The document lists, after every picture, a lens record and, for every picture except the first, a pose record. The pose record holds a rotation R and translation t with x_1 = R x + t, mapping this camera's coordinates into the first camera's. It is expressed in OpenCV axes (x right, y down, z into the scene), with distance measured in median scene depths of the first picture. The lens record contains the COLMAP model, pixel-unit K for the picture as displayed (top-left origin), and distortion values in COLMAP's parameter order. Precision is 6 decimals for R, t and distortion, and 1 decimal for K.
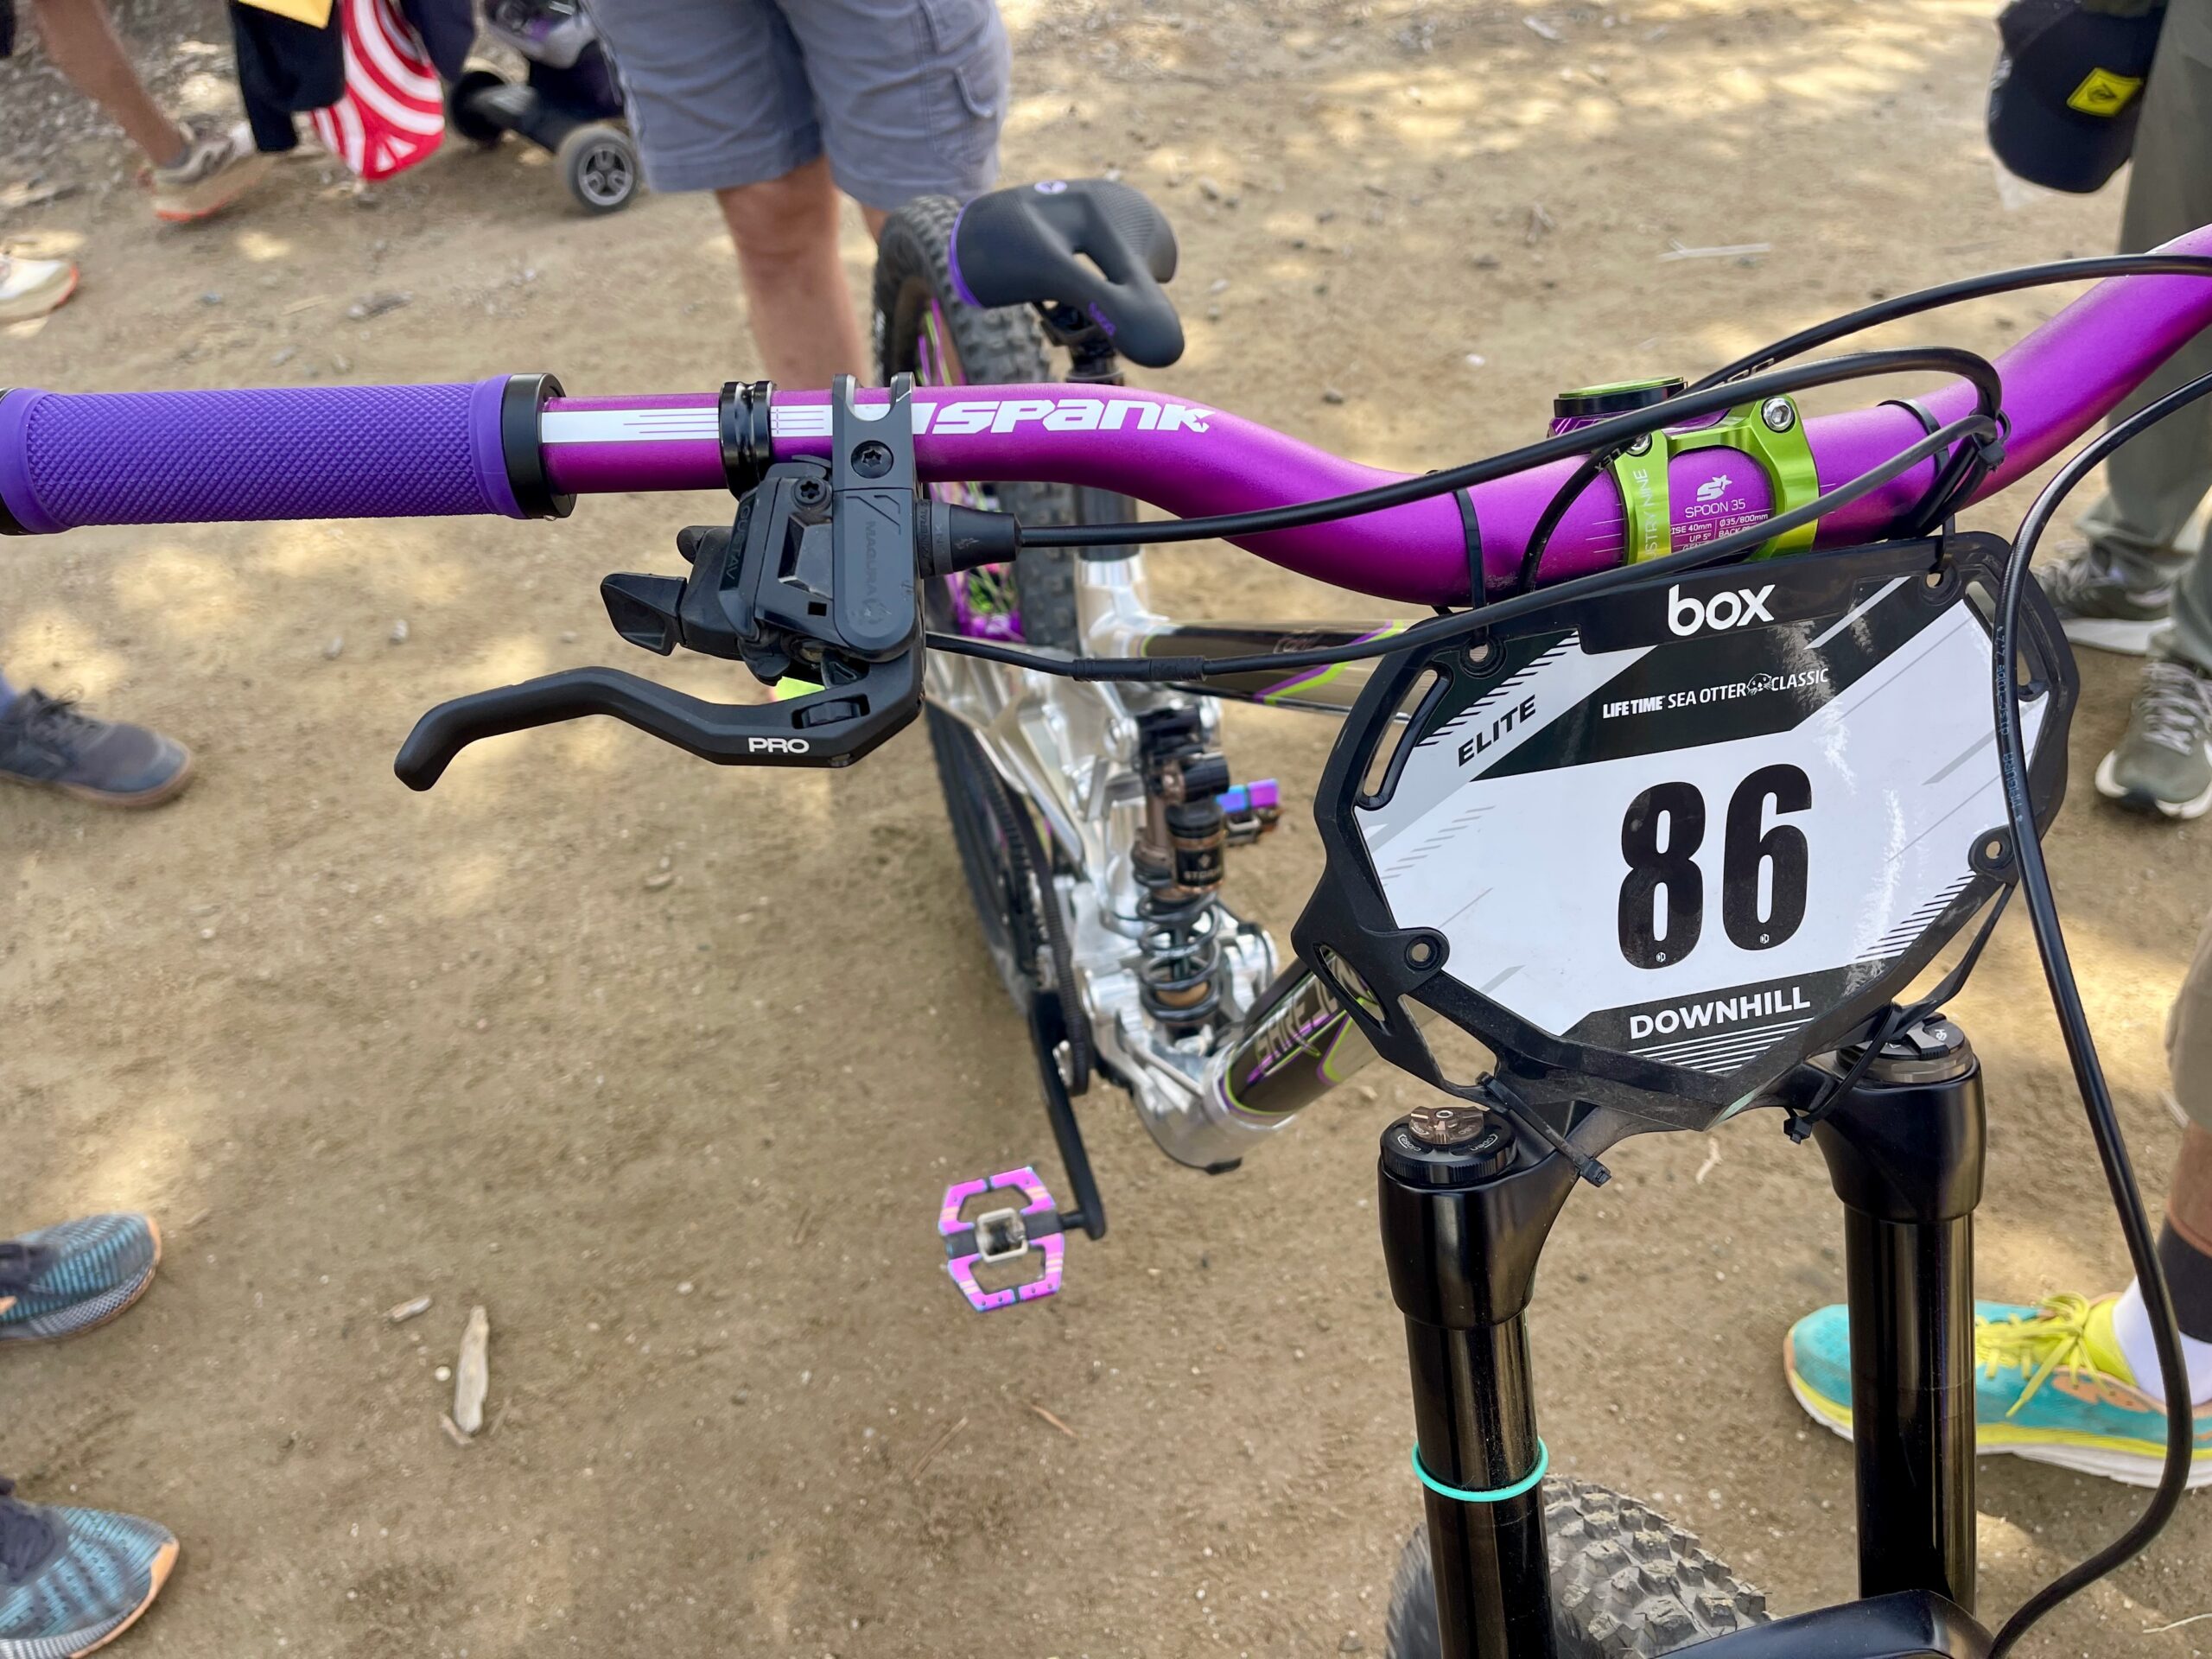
lens RADIAL K [[1630.7, 0, 1139.5], [0, 1630.7, 778.9], [0, 0, 1]] dist [-0.016085, -0.045737]
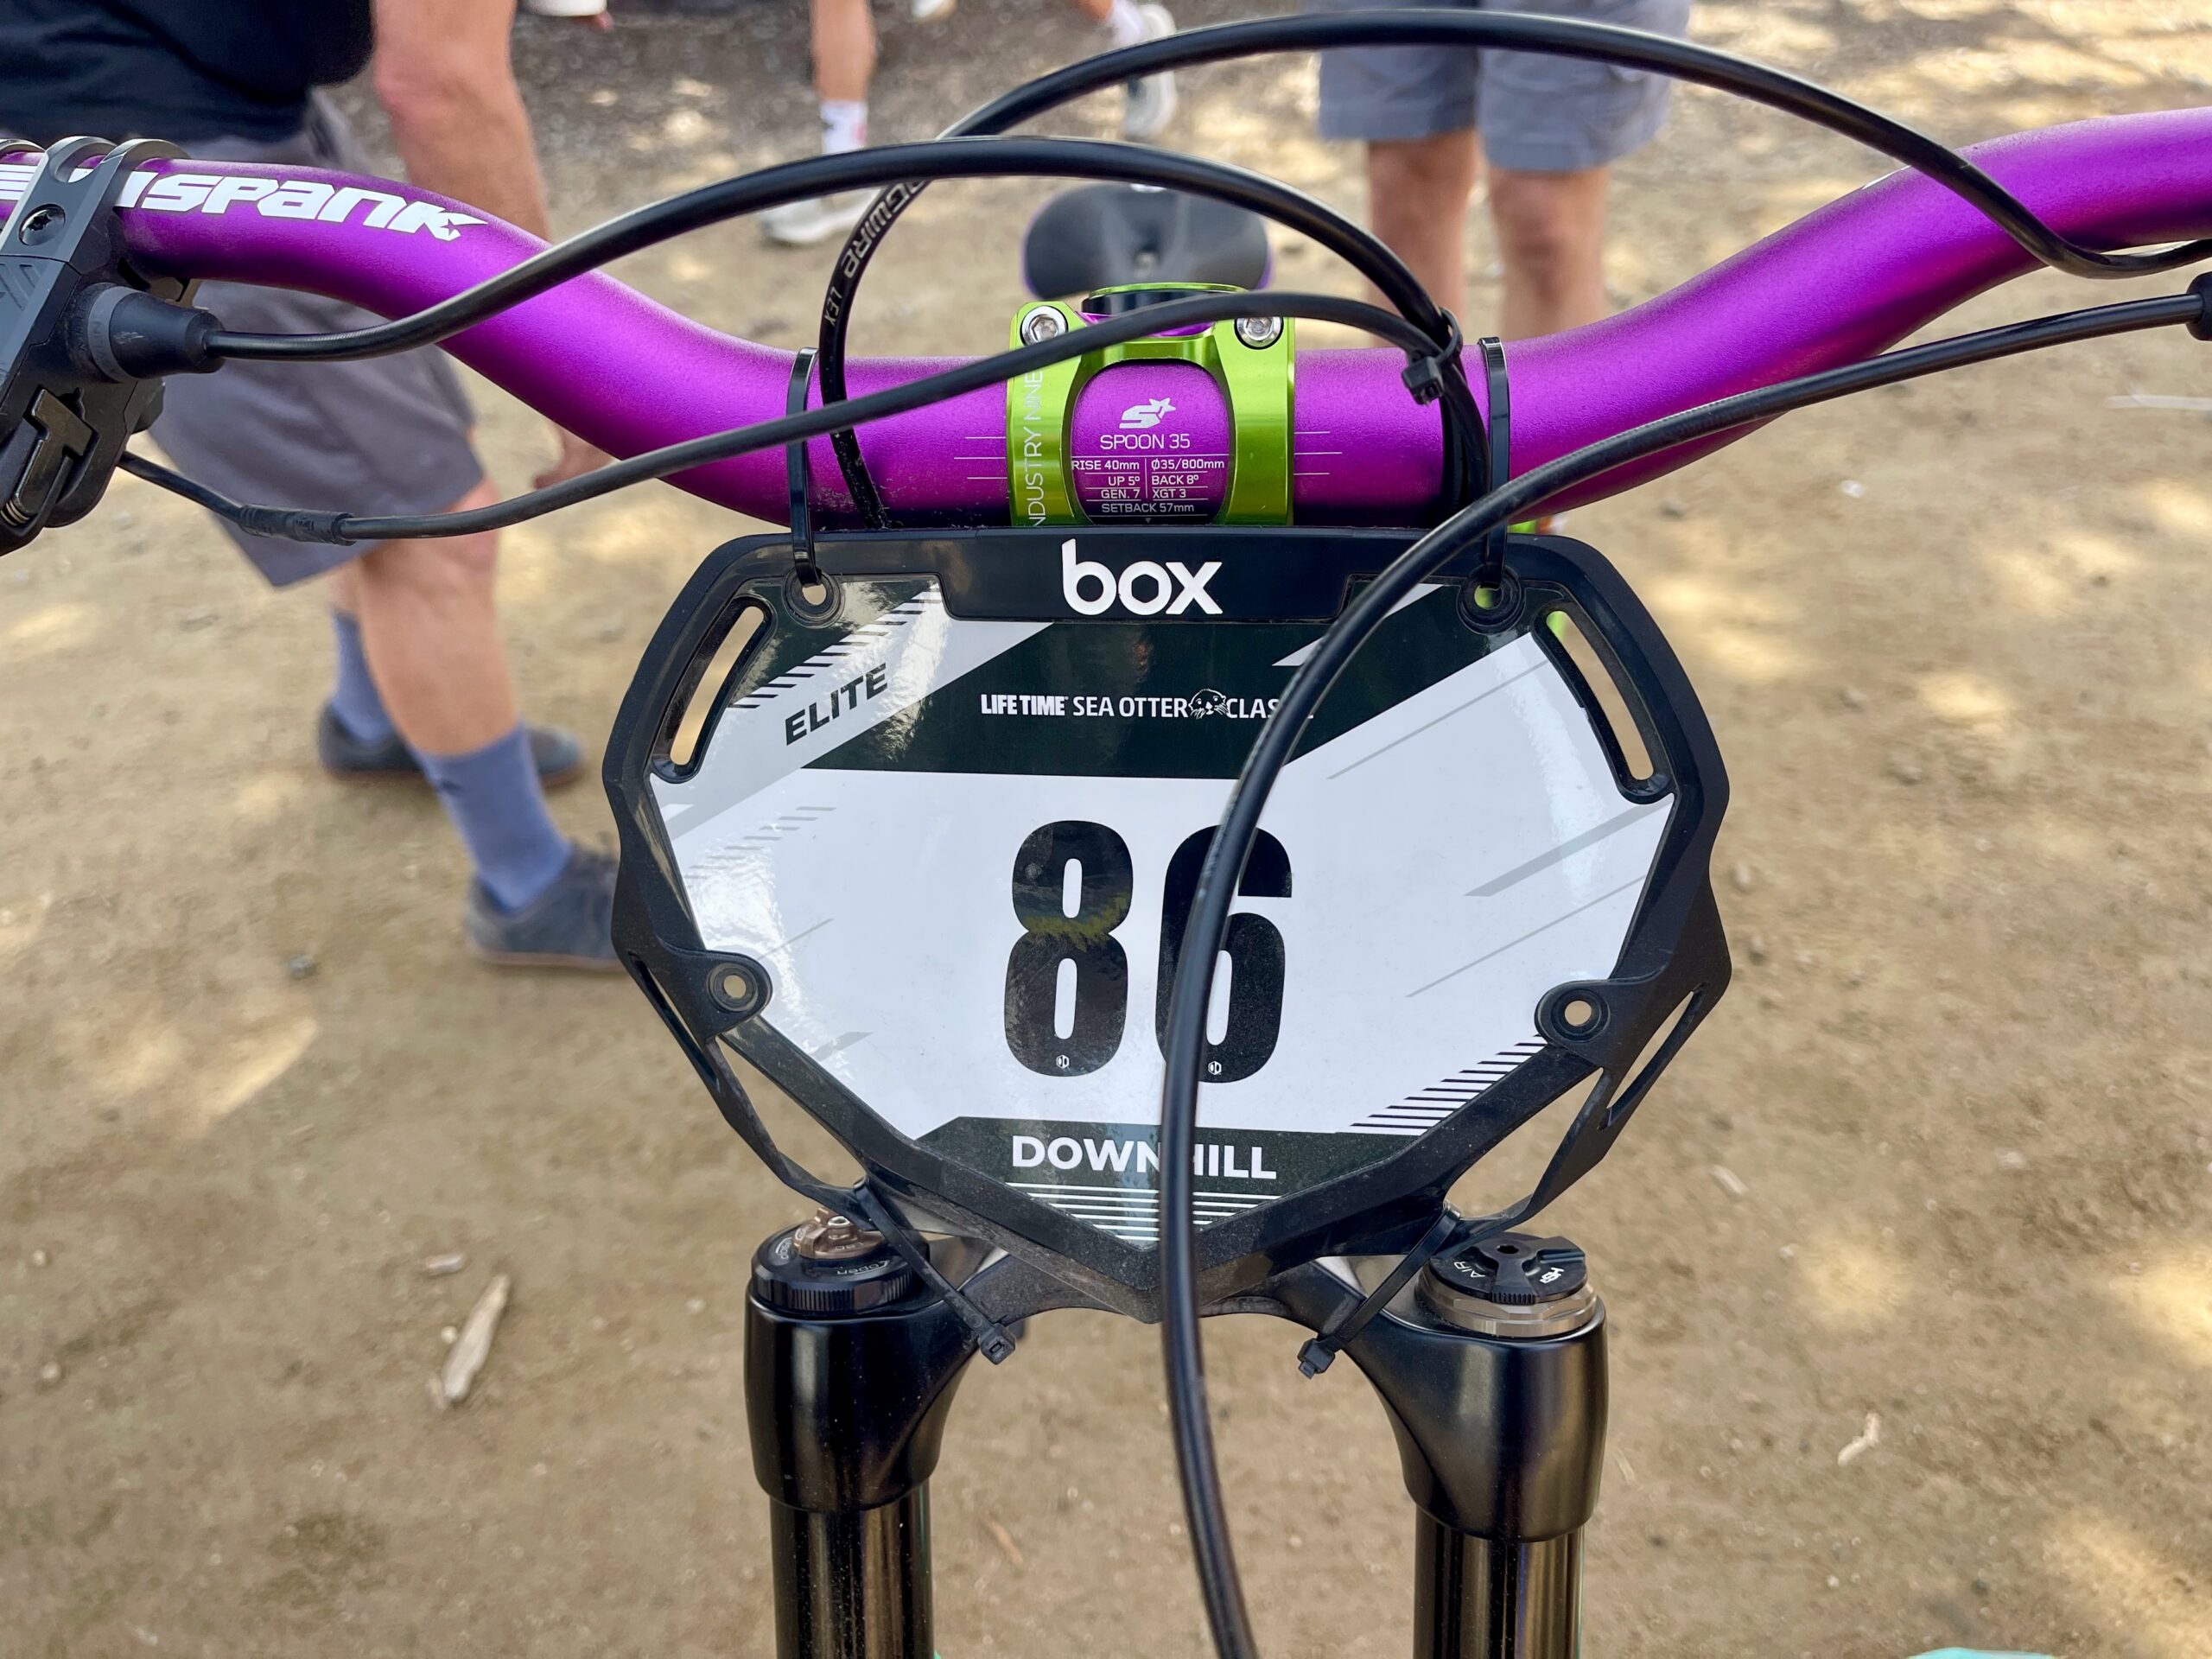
lens RADIAL K [[1657.7, 0, 1271.6], [0, 1657.7, 831.4], [0, 0, 1]] dist [0.018829, -0.084104]
pose [[0.964528, 0.175097, -0.197551, 0.493809], [-0.183293, 0.982769, -0.023848, 0.007652], [0.189972, 0.059212, 0.980002, 0.259336]]
